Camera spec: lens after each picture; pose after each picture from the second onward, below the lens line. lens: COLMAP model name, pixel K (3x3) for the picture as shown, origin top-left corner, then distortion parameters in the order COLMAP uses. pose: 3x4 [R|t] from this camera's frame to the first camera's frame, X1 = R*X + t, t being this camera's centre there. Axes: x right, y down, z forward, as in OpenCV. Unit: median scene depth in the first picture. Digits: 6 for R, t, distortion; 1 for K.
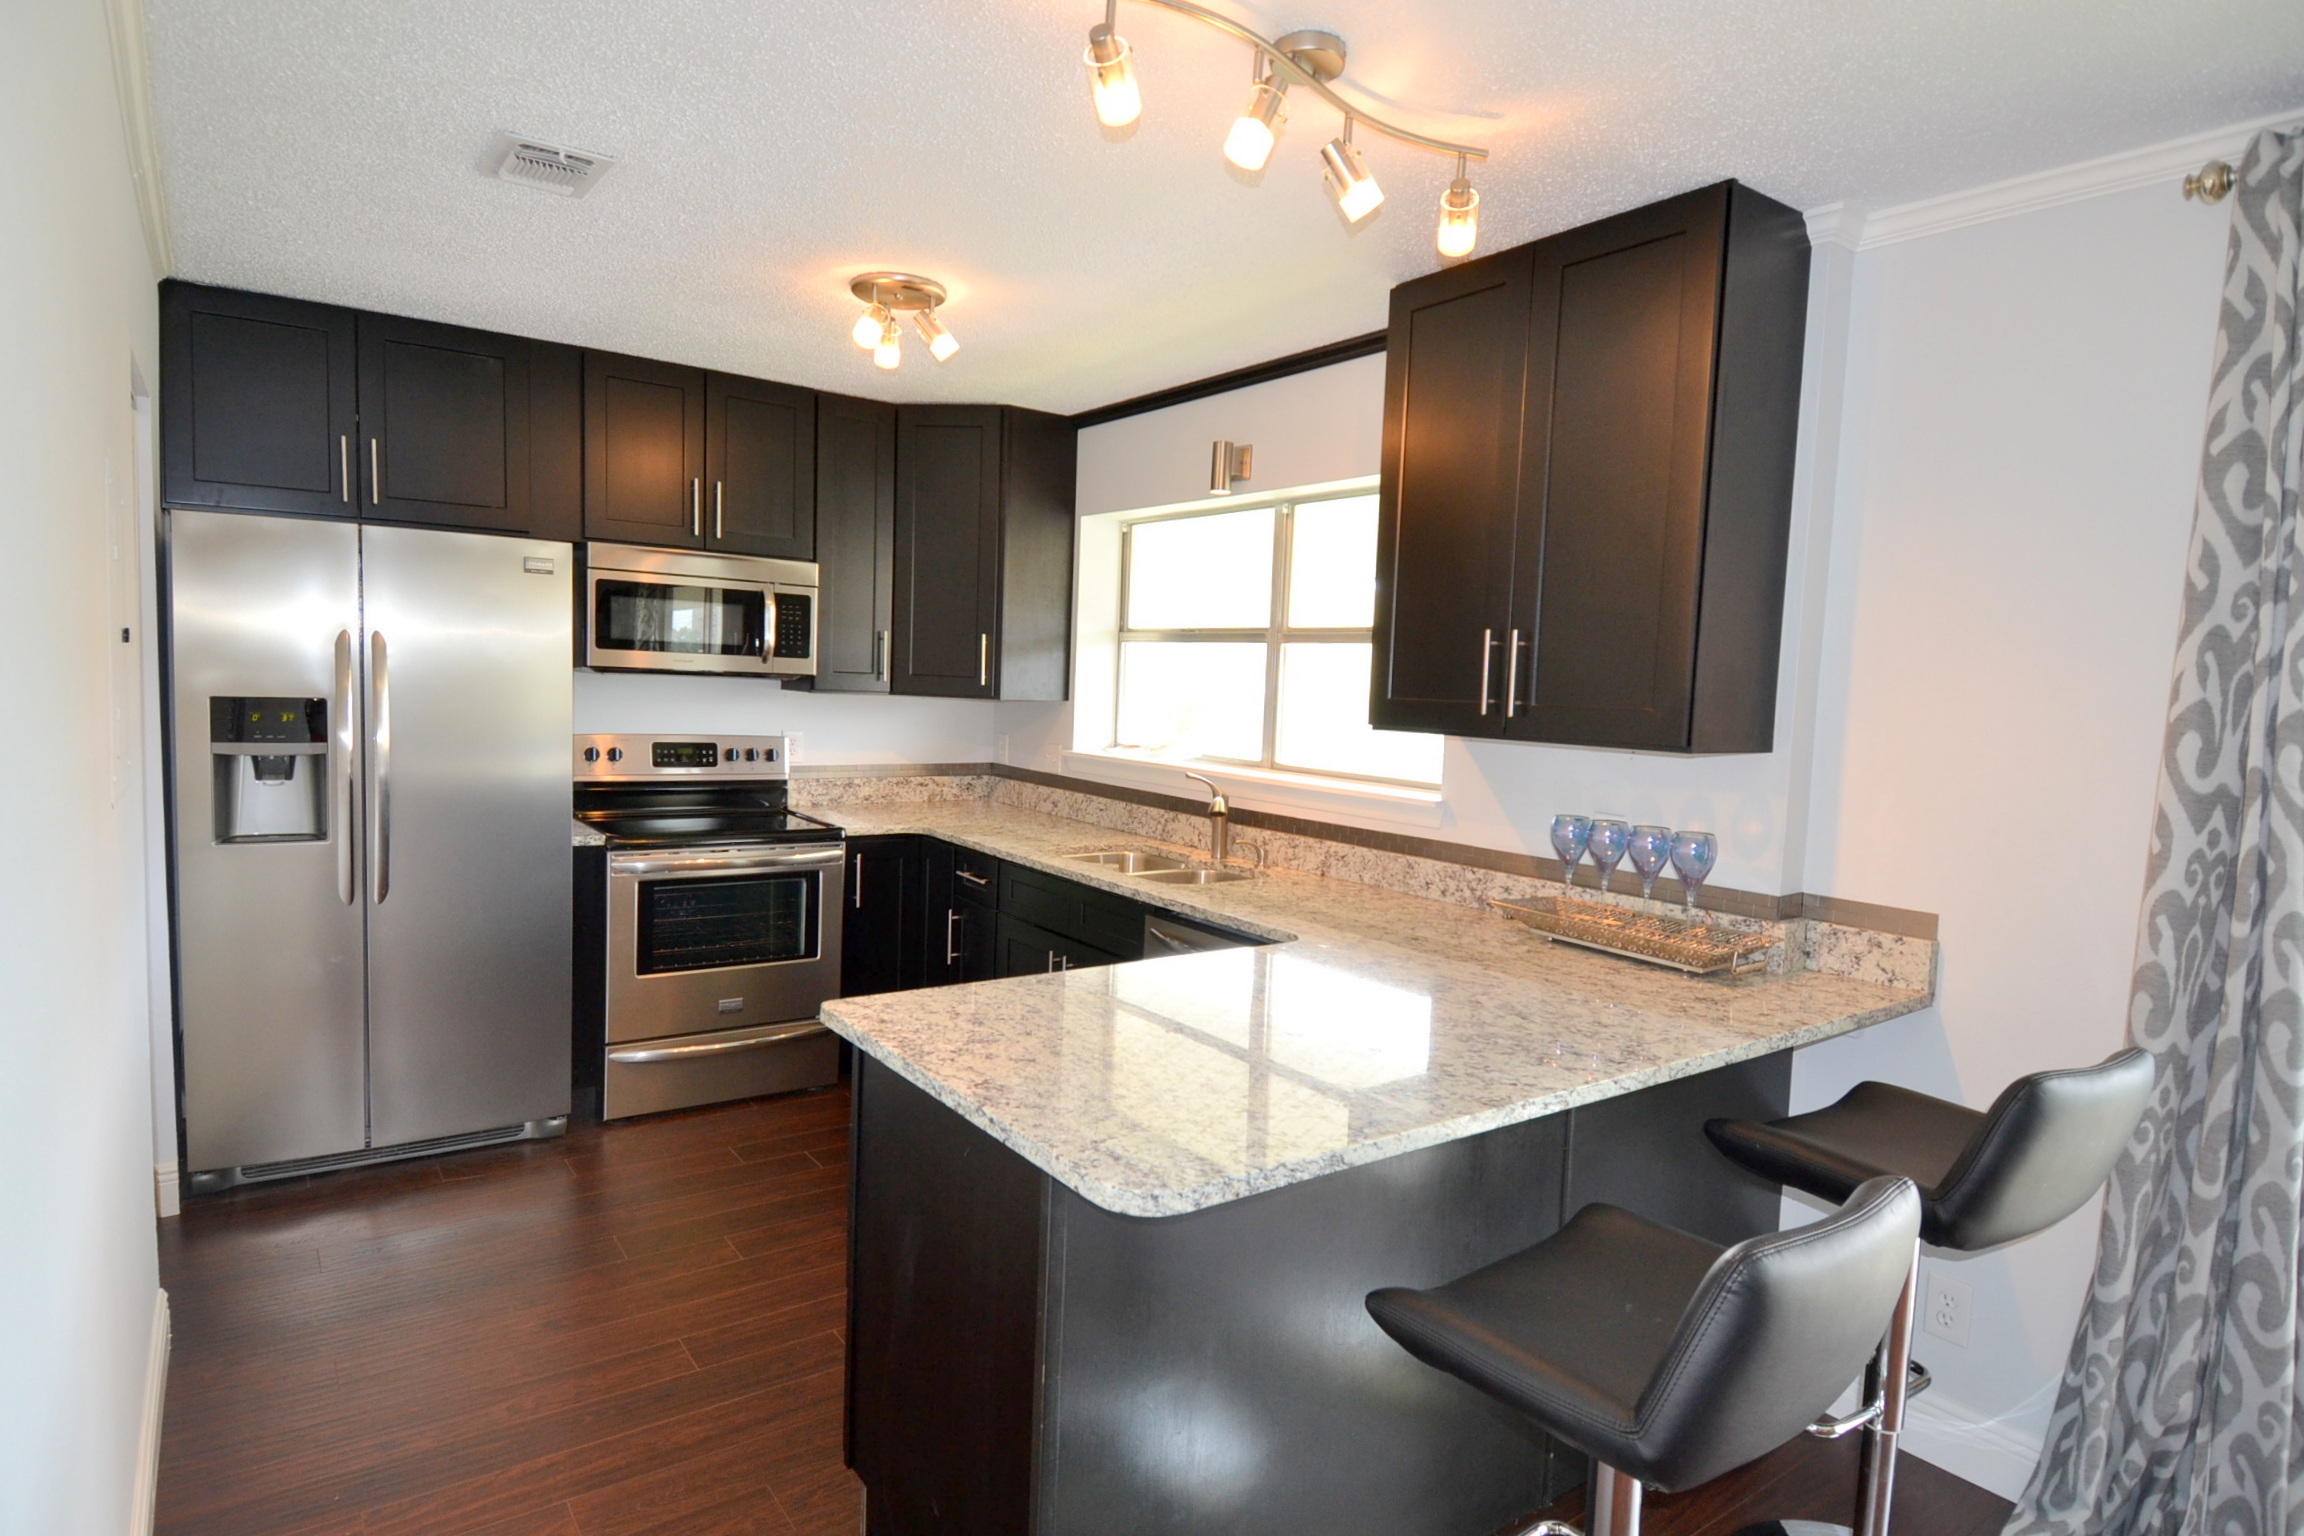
lens RADIAL K [[1230.1, 0, 1152.0], [0, 1230.1, 768.0], [0, 0, 1]] dist [0.045501, -0.047477]
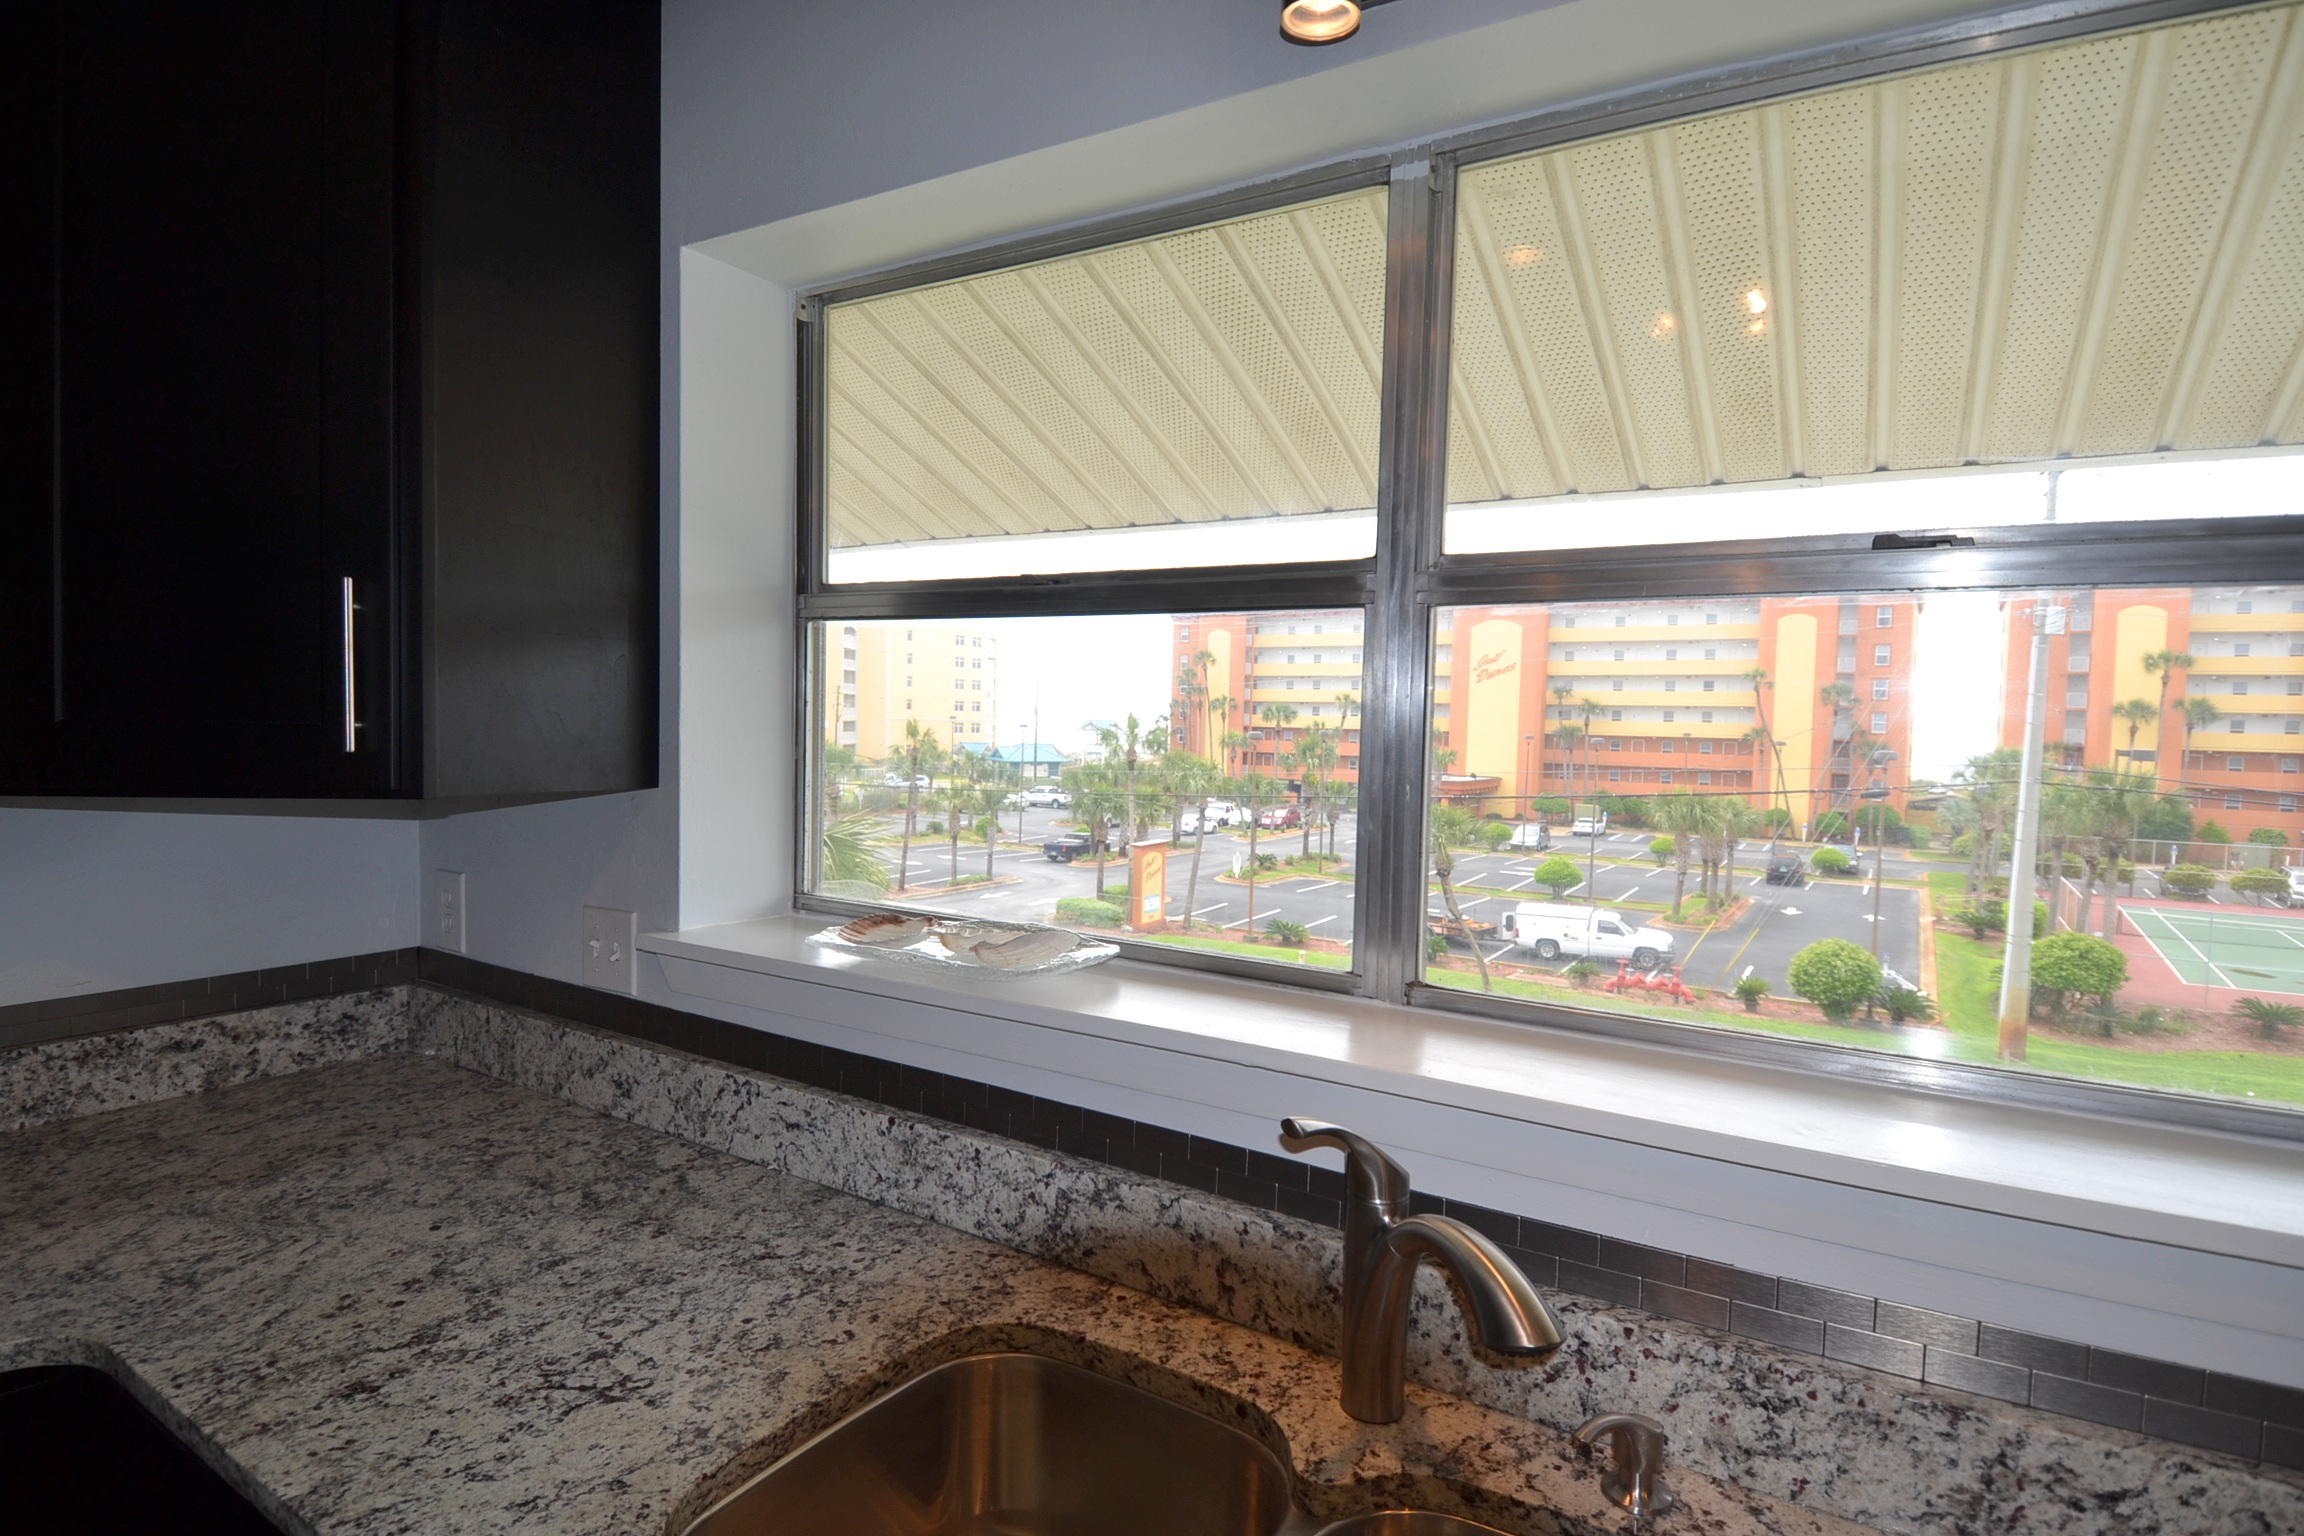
lens RADIAL K [[1255.4, 0, 1152.0], [0, 1255.4, 768.0], [0, 0, 1]] dist [0.052048, -0.047318]
pose [[0.930757, -0.032730, 0.364171, -0.099053], [0.039821, 0.999135, -0.011979, -0.073564], [-0.363464, 0.025651, 0.931255, 0.898120]]
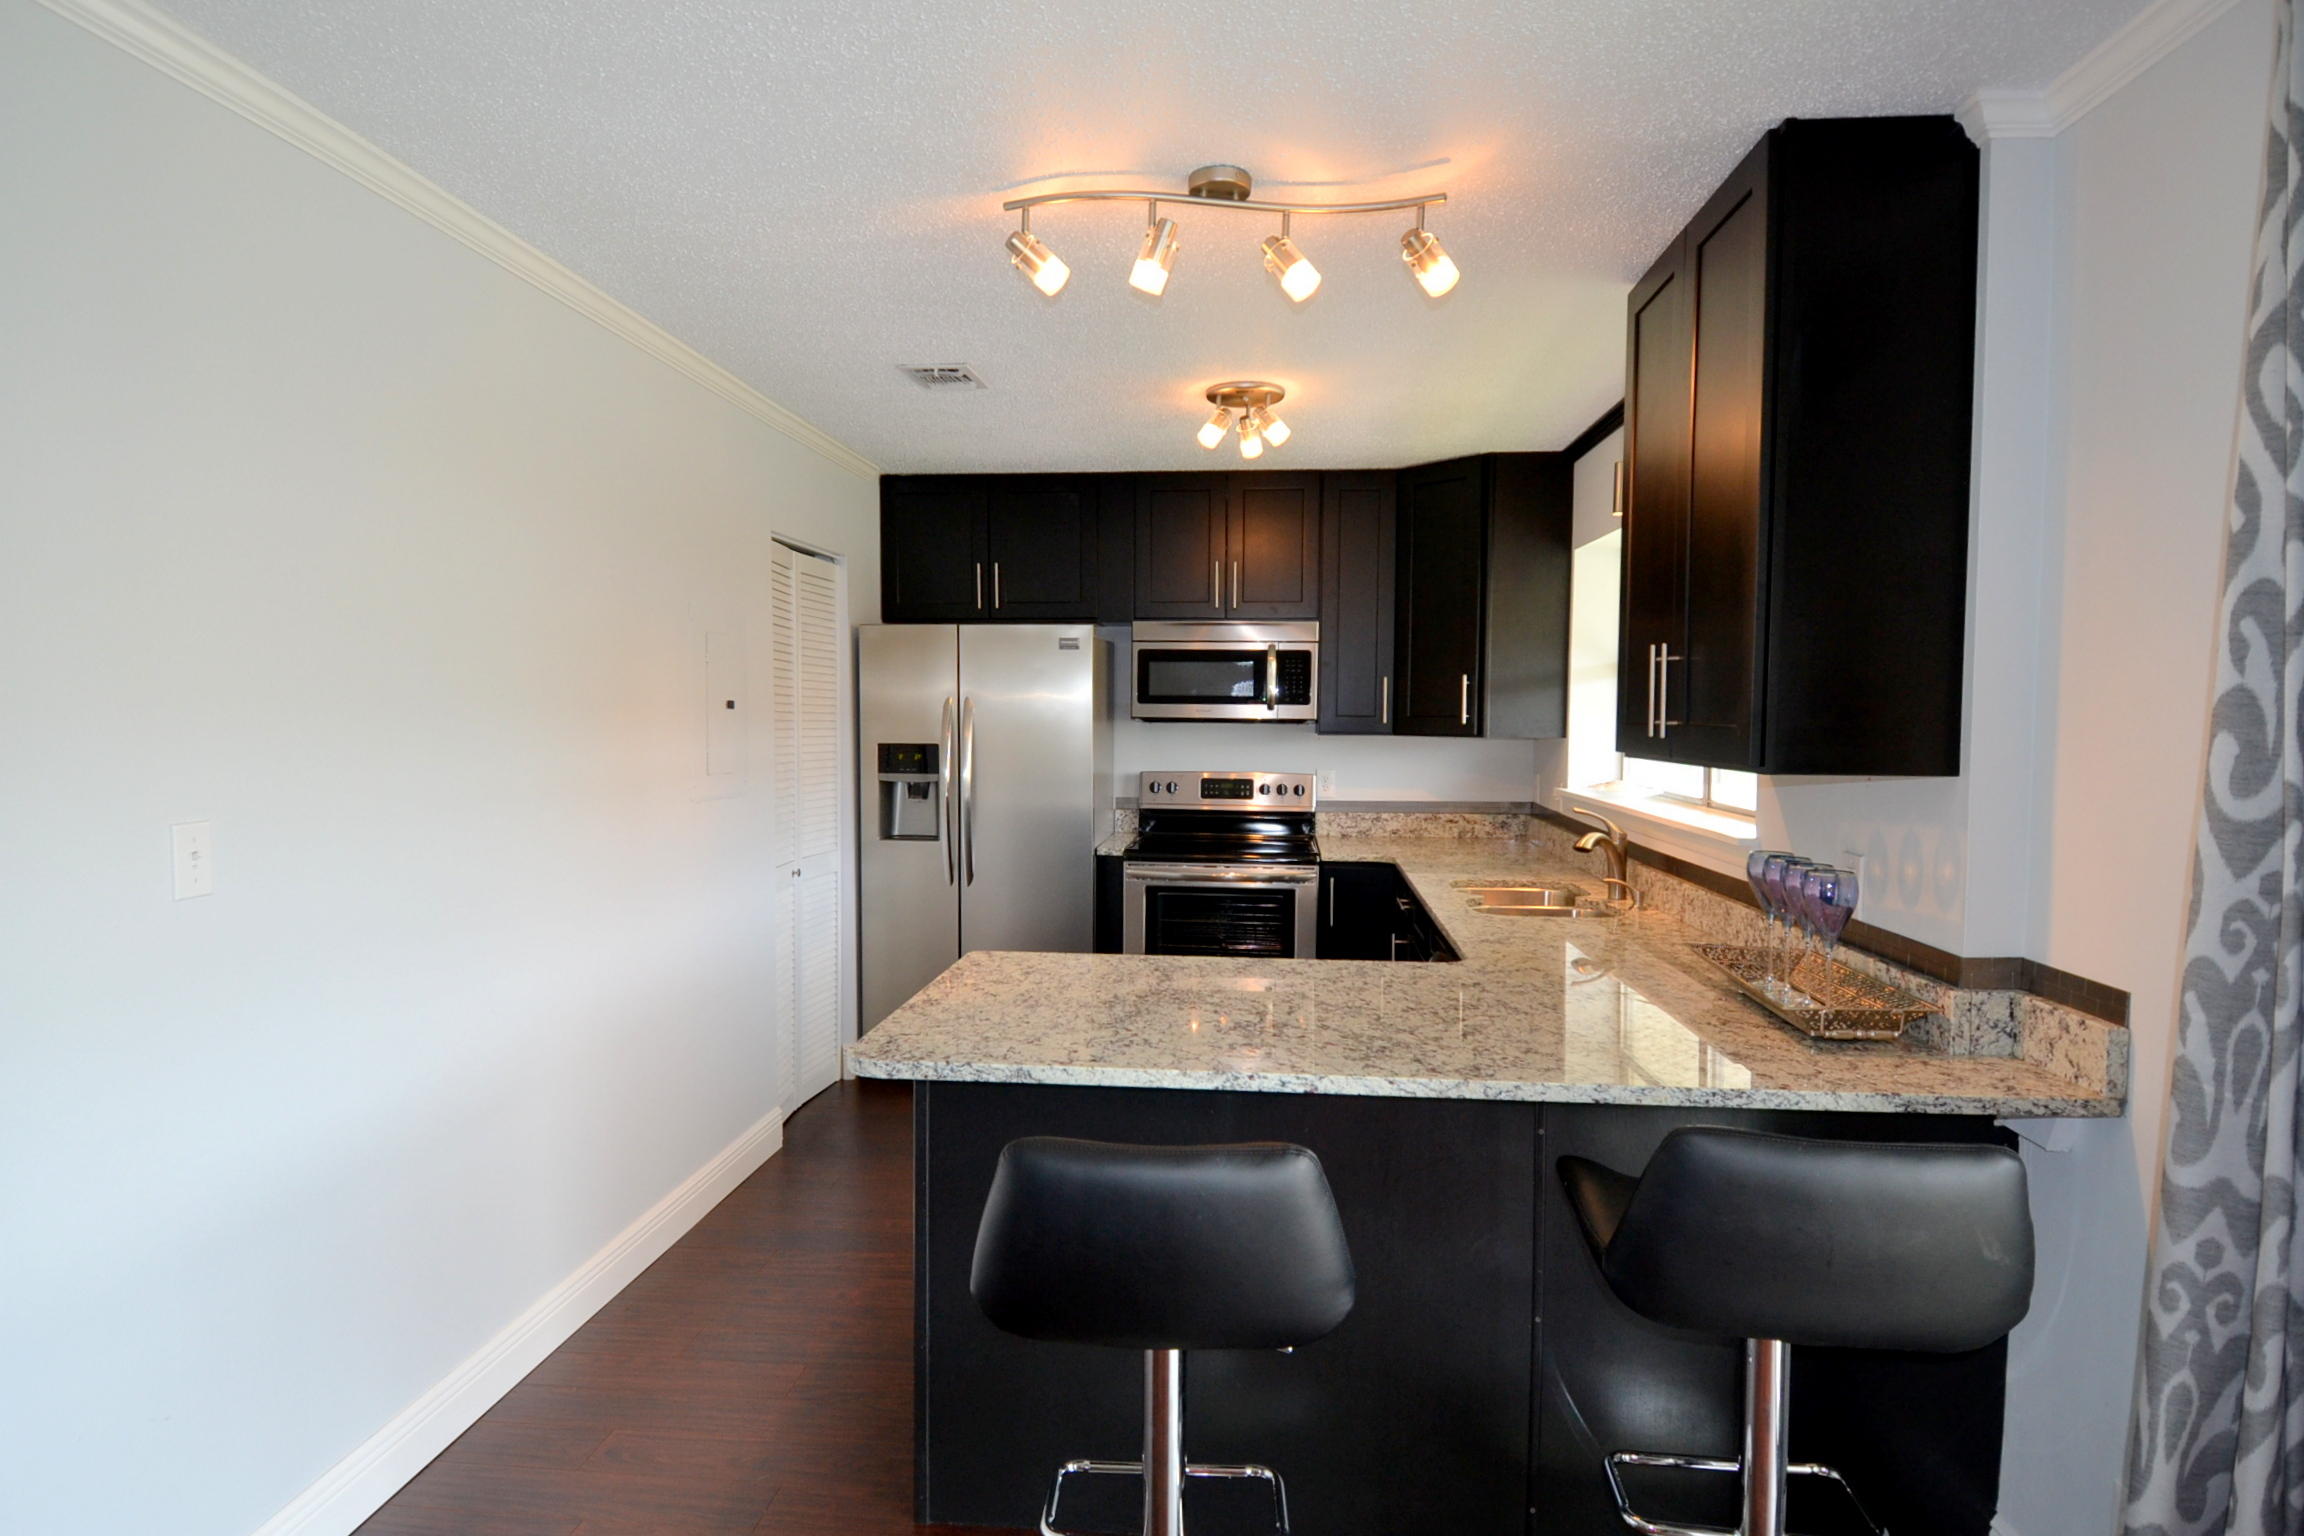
lens RADIAL K [[1255.4, 0, 1152.0], [0, 1255.4, 768.0], [0, 0, 1]] dist [0.052048, -0.047318]
pose [[0.760614, -0.004209, -0.649191, 0.485993], [-0.024020, 0.999112, -0.034620, 0.017673], [0.648760, 0.041927, 0.759838, 0.032312]]
